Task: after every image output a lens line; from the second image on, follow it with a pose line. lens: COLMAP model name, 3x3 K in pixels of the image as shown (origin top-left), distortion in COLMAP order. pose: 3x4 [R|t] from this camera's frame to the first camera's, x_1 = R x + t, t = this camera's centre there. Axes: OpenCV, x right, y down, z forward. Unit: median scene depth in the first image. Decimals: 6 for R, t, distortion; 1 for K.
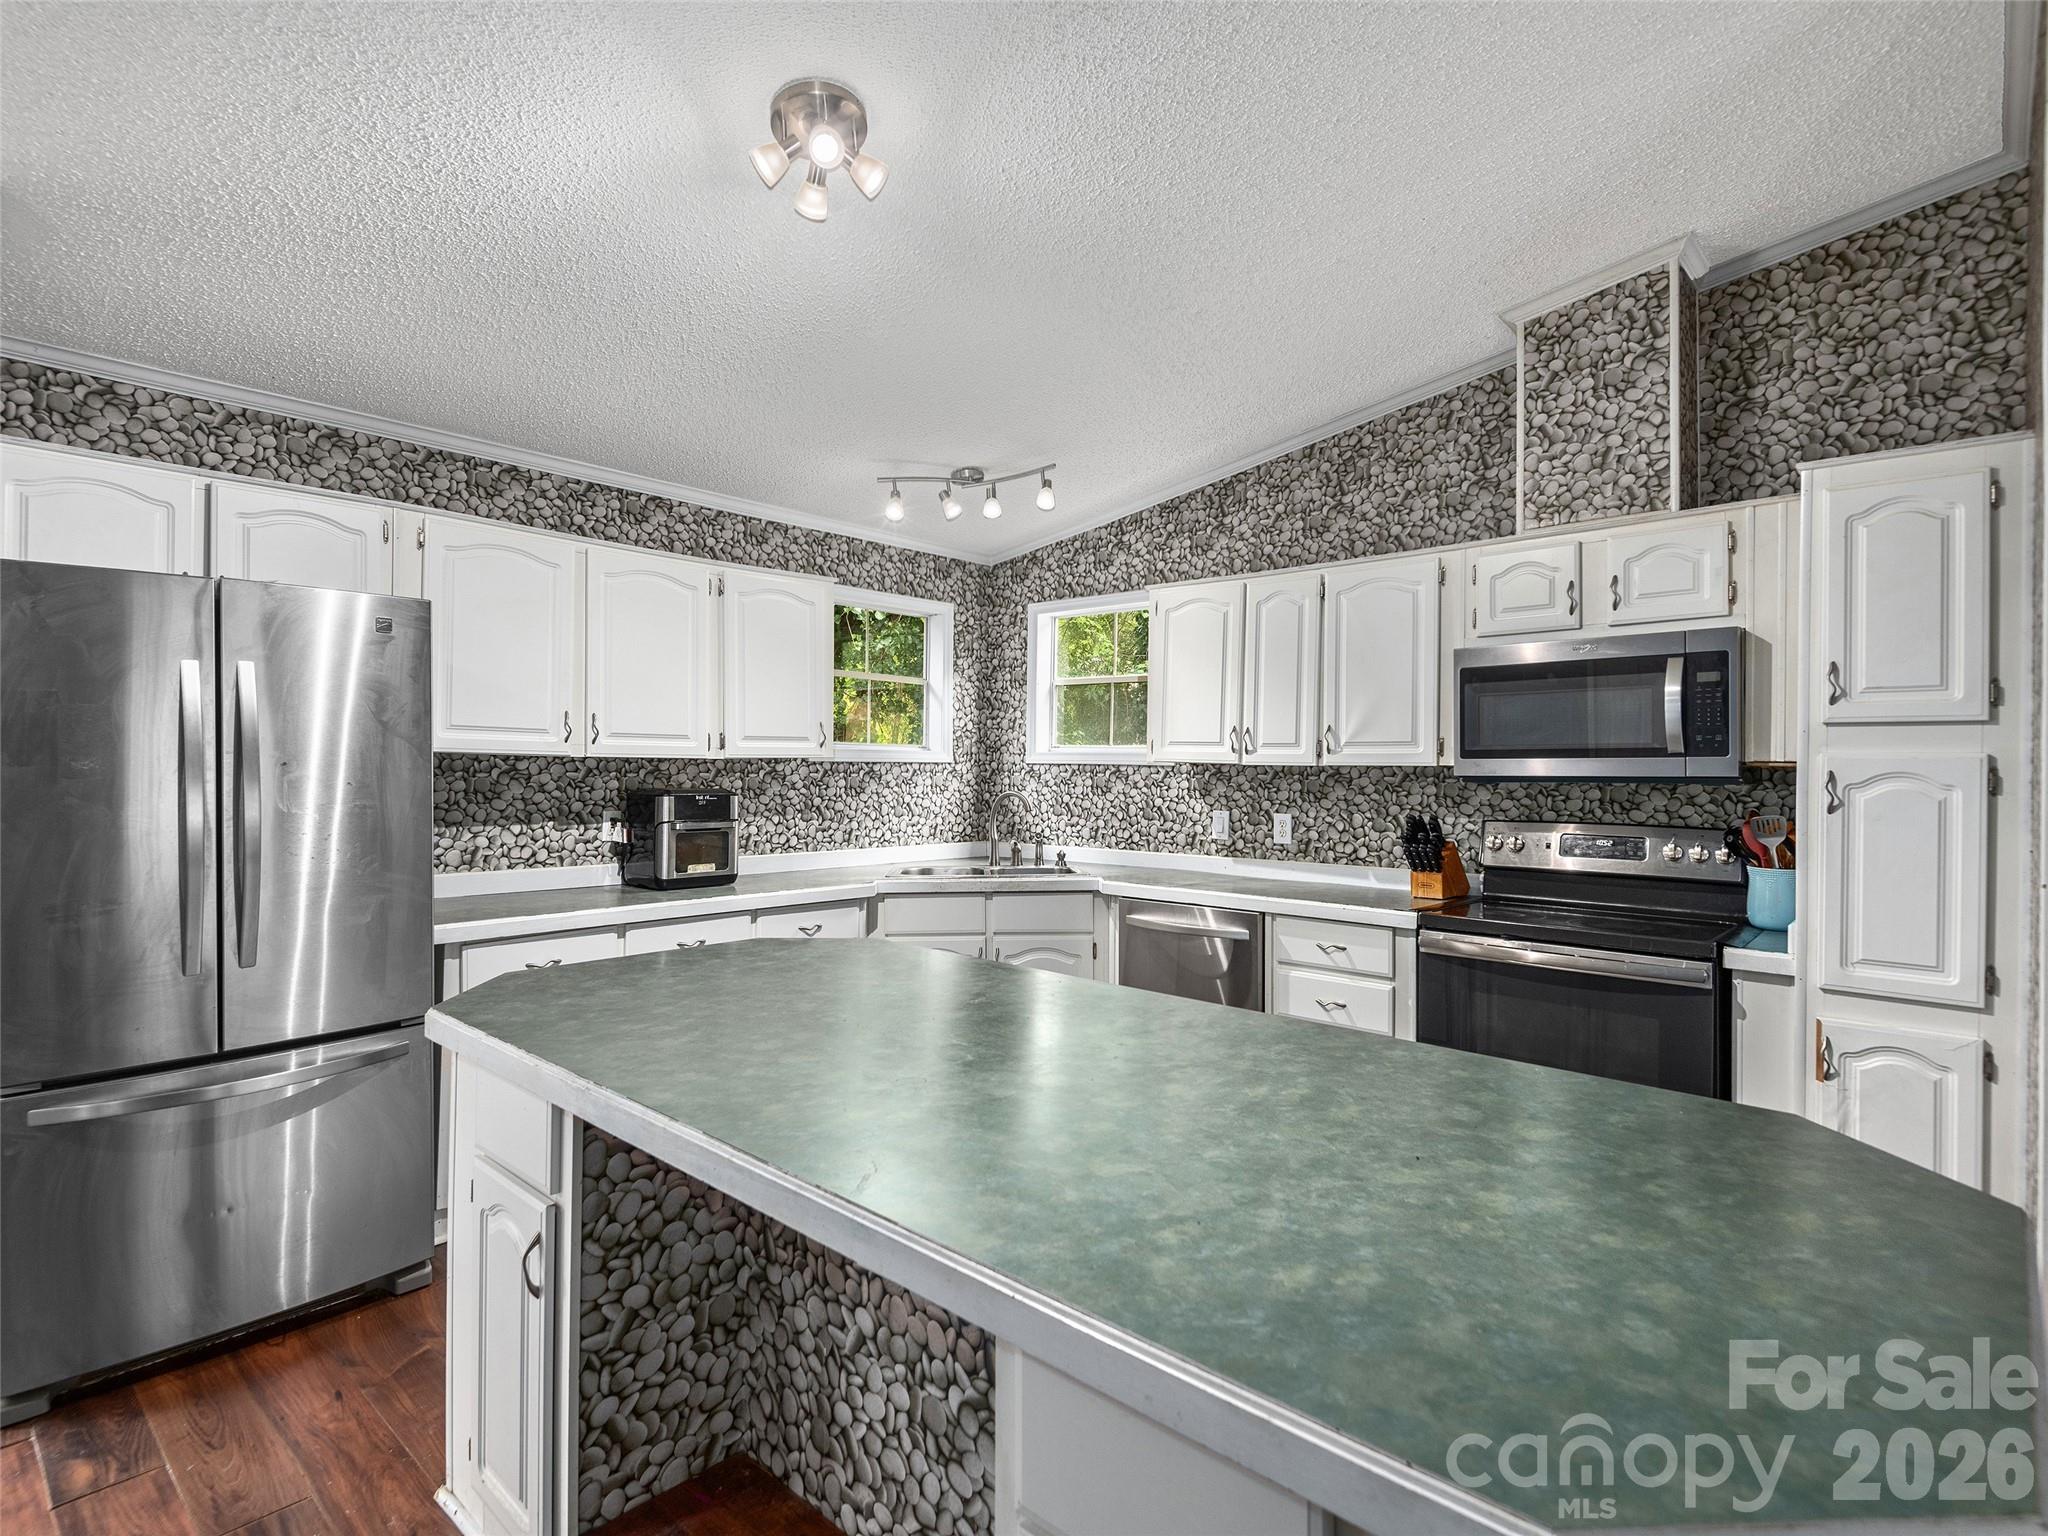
lens RADIAL K [[1045.4, 0, 1020.2], [0, 1045.4, 774.1], [0, 0, 1]] dist [0.030875, -0.000973]
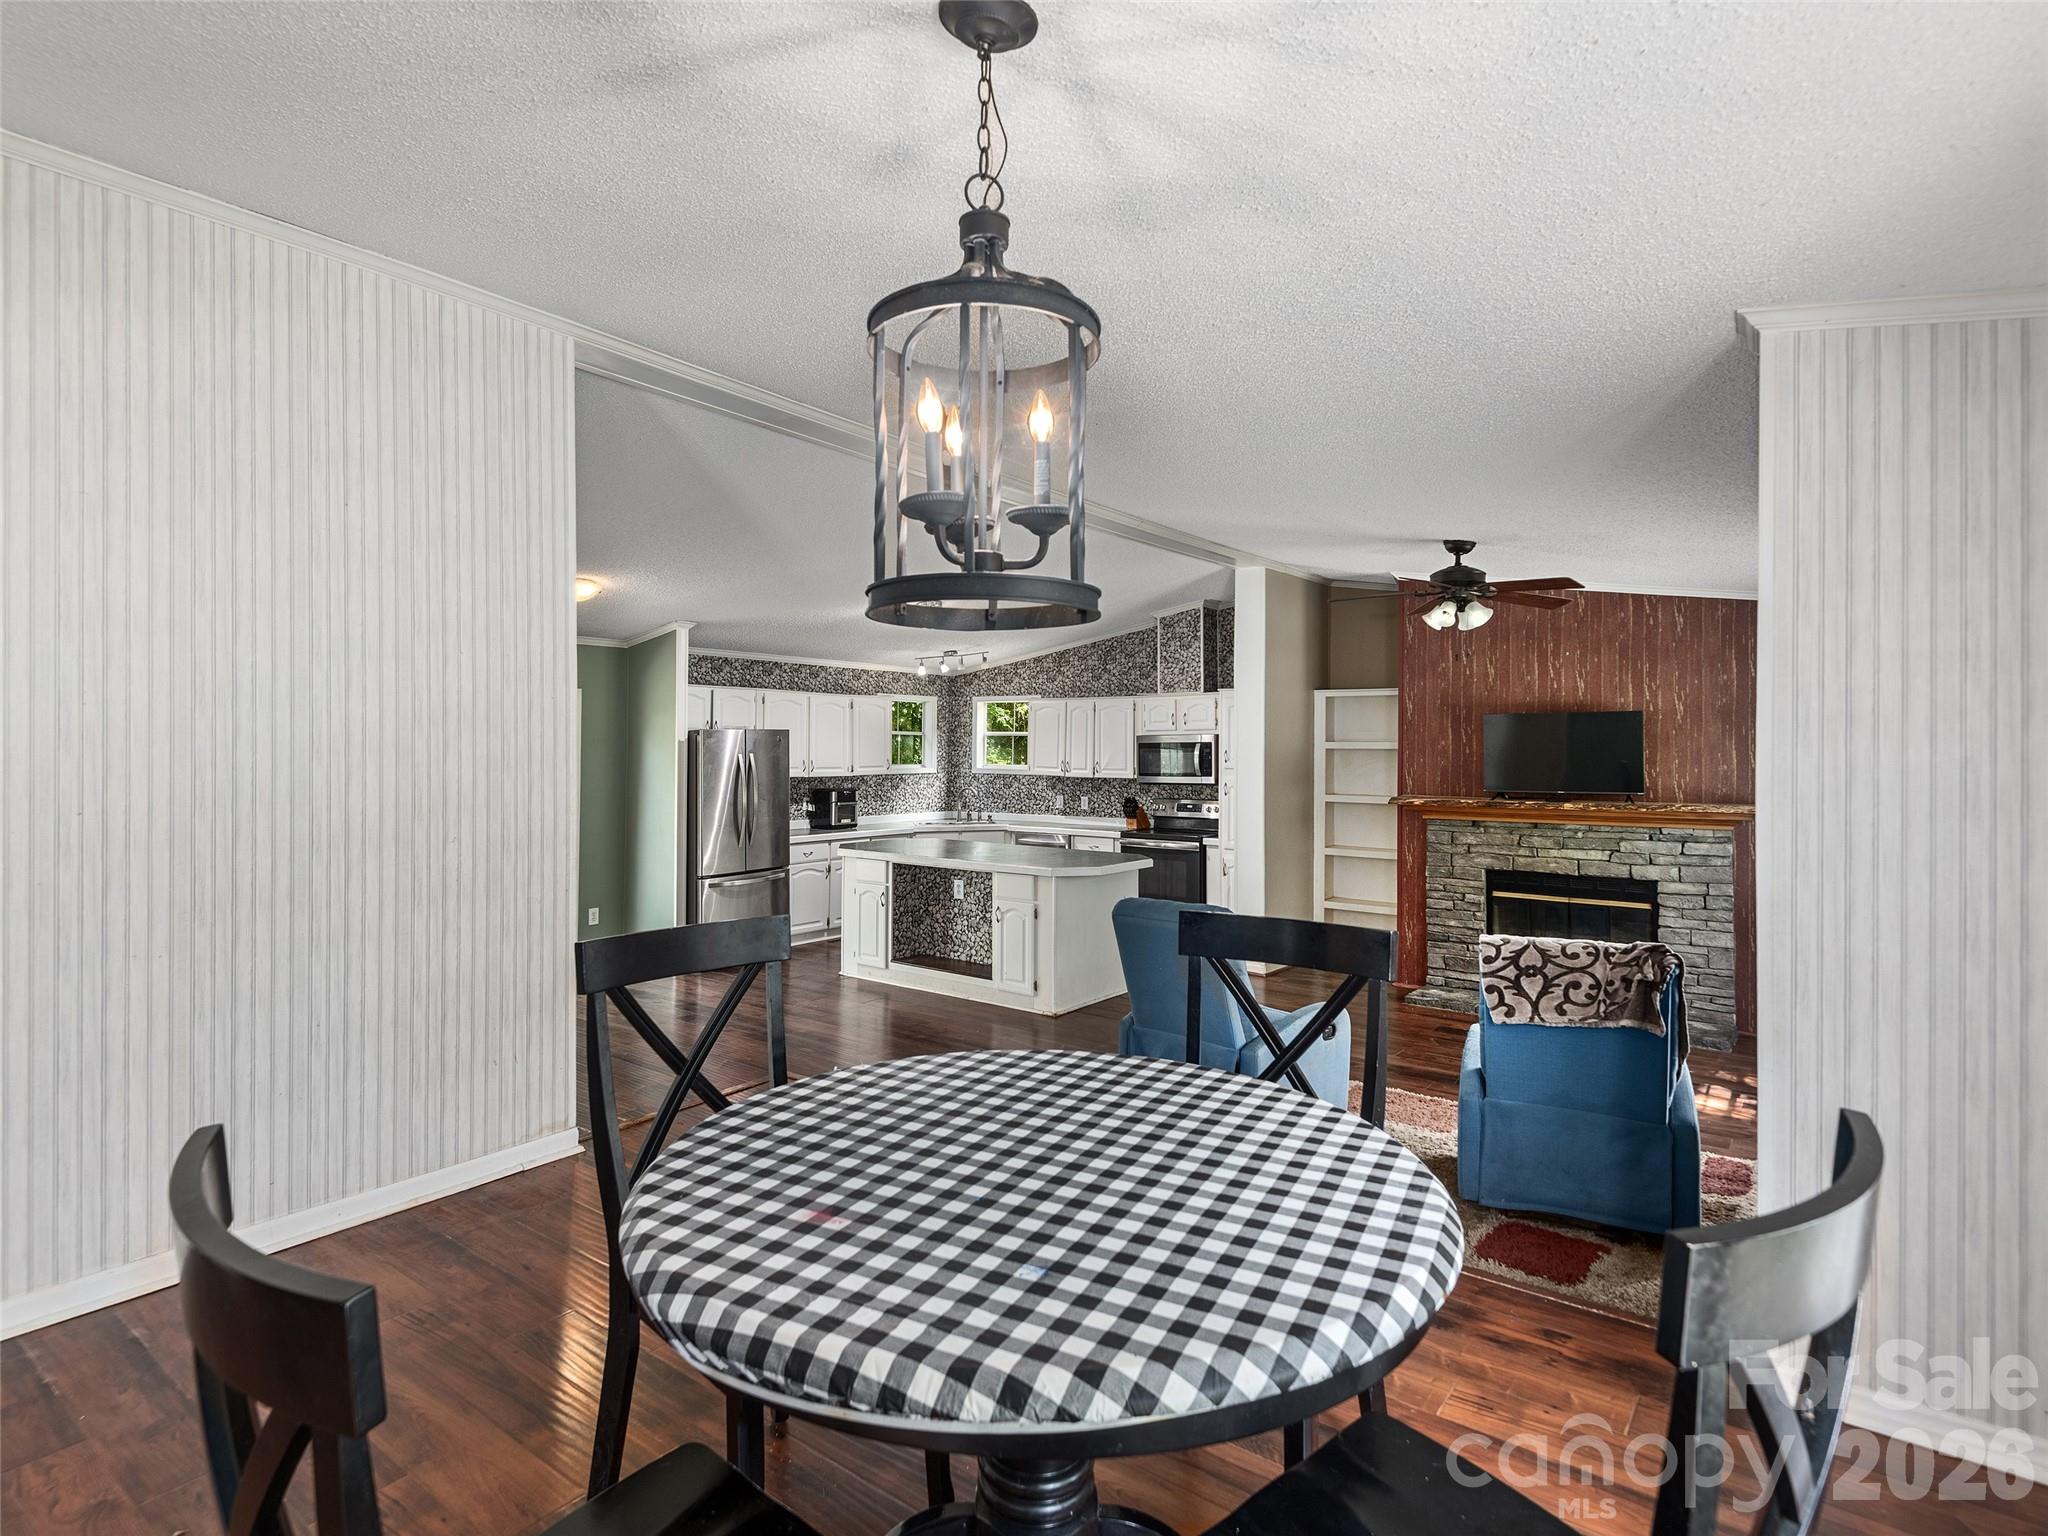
lens RADIAL K [[1152.1, 0, 1017.4], [0, 1152.1, 755.2], [0, 0, 1]] dist [-0.001109, -0.000016]
pose [[0.996326, -0.005328, 0.085475, -0.123299], [0.005031, 0.999981, 0.003692, -0.067055], [-0.085493, -0.003248, 0.996333, -1.596673]]
